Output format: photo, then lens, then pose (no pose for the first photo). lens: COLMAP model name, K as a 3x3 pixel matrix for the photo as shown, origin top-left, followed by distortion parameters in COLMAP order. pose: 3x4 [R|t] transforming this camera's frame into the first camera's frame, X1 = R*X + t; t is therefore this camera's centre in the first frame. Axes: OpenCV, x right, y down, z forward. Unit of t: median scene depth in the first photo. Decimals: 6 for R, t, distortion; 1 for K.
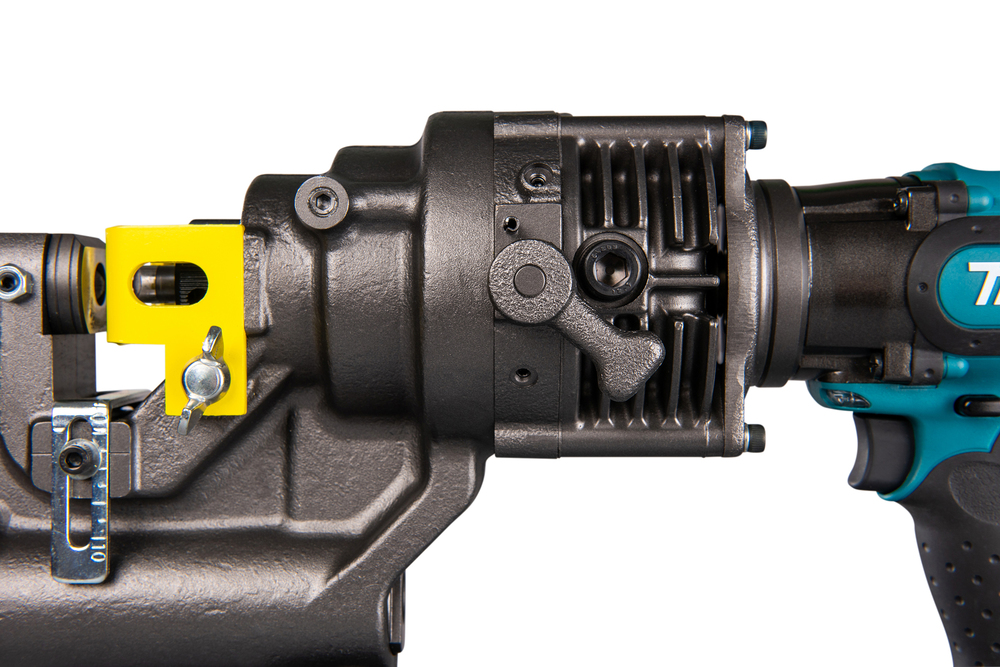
lens RADIAL K [[1451.2, 0, 520.2], [0, 1451.2, 334.7], [0, 0, 1]] dist [0.091861, 0.022012]
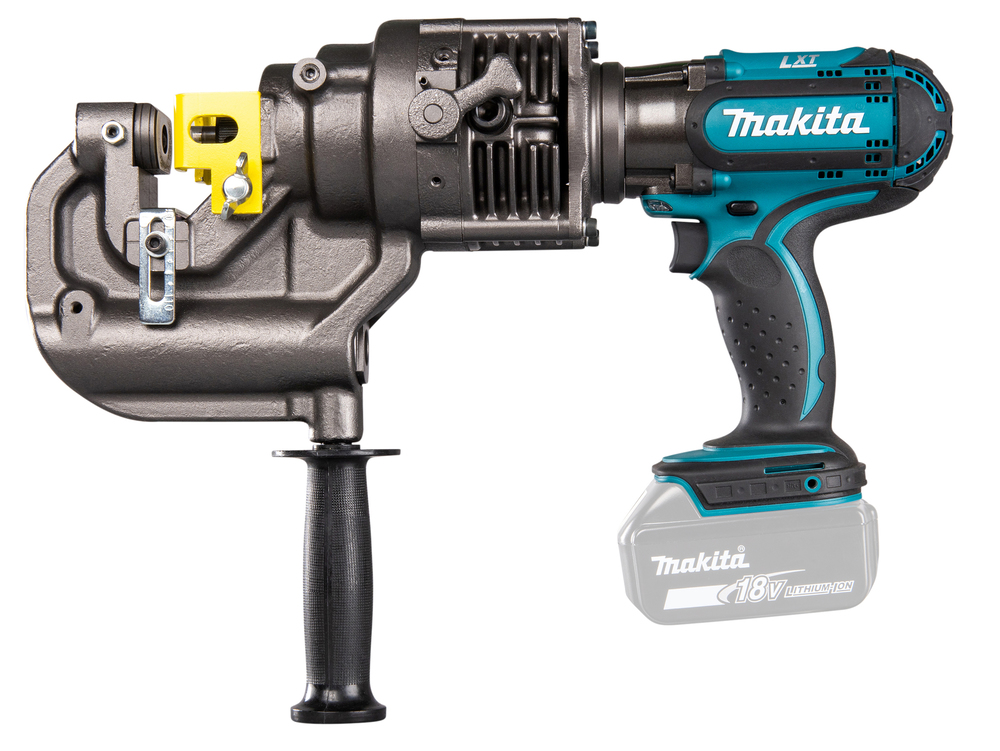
lens RADIAL K [[2210.5, 0, 500.0], [0, 2210.5, 375.5], [0, 0, 1]] dist [0.057475, -0.243141]
pose [[0.998151, -0.005799, -0.060513, 0.205035], [0.004047, 0.999570, -0.029030, 0.293696], [0.060655, 0.028731, 0.997745, -1.321752]]
